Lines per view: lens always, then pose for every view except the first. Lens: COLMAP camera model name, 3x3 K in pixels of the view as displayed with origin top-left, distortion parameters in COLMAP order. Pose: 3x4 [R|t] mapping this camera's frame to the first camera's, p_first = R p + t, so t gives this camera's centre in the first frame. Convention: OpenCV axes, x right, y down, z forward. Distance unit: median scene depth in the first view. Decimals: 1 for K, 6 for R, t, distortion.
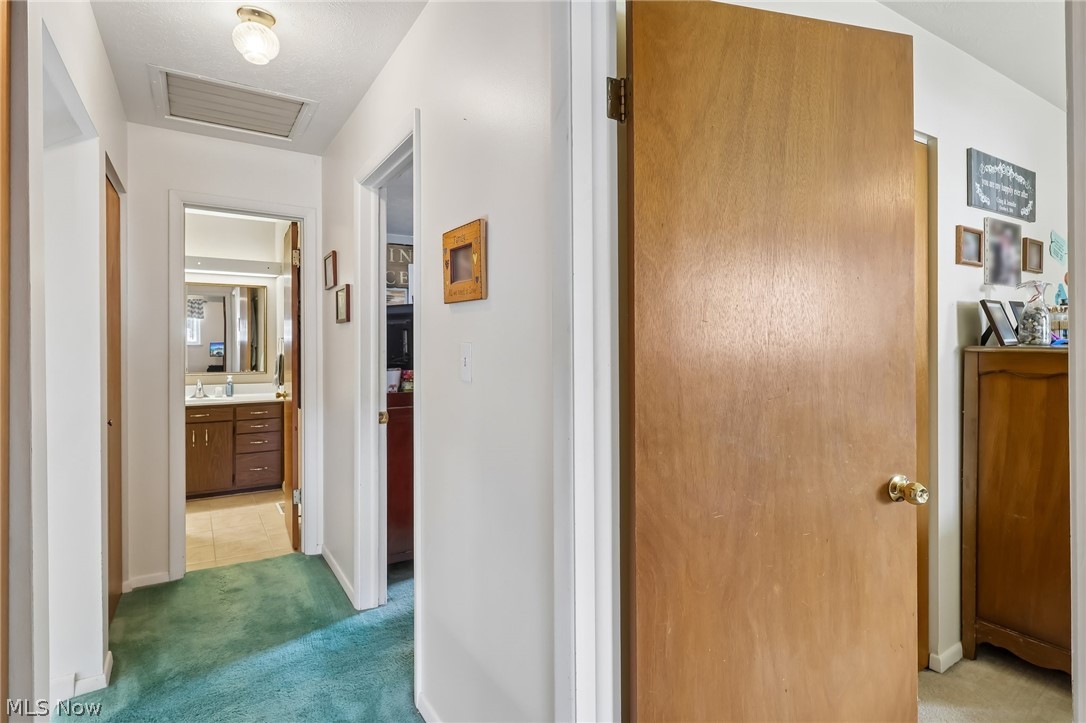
lens RADIAL K [[542.6, 0, 539.5], [0, 542.6, 339.3], [0, 0, 1]] dist [-0.004068, -0.000264]
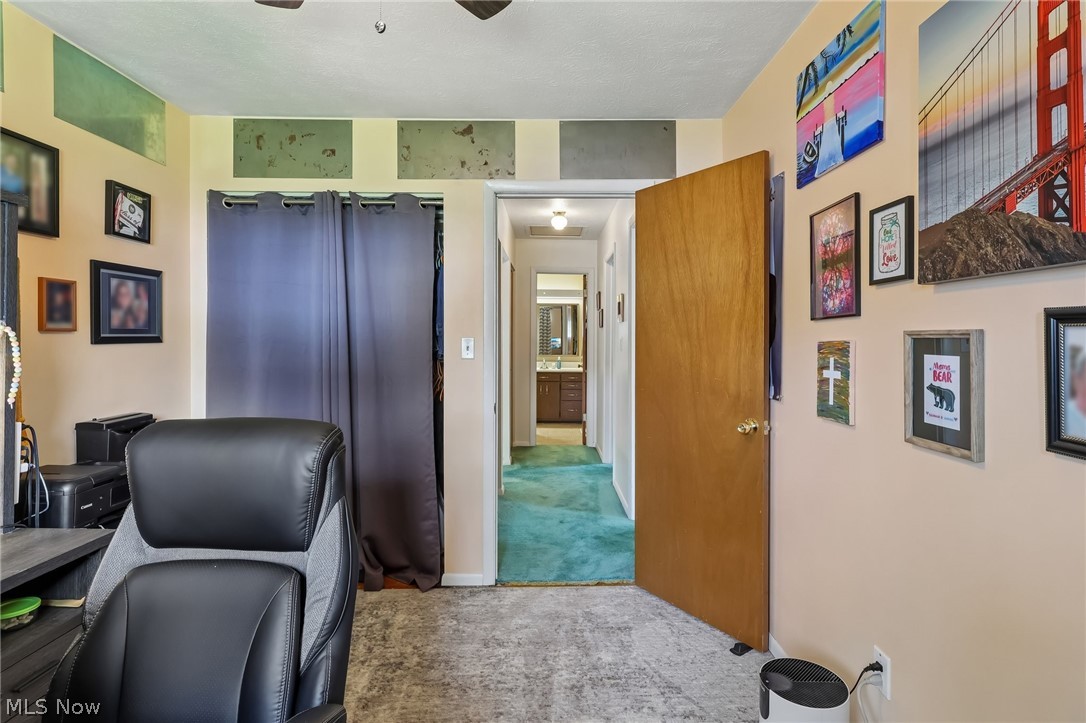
lens RADIAL K [[542.6, 0, 549.7], [0, 542.6, 334.4], [0, 0, 1]] dist [-0.004068, -0.000264]
pose [[0.847706, 0.005867, -0.530434, 0.388169], [-0.006971, 0.999976, -0.000079, -0.002028], [0.530420, 0.003764, 0.847726, -0.582220]]
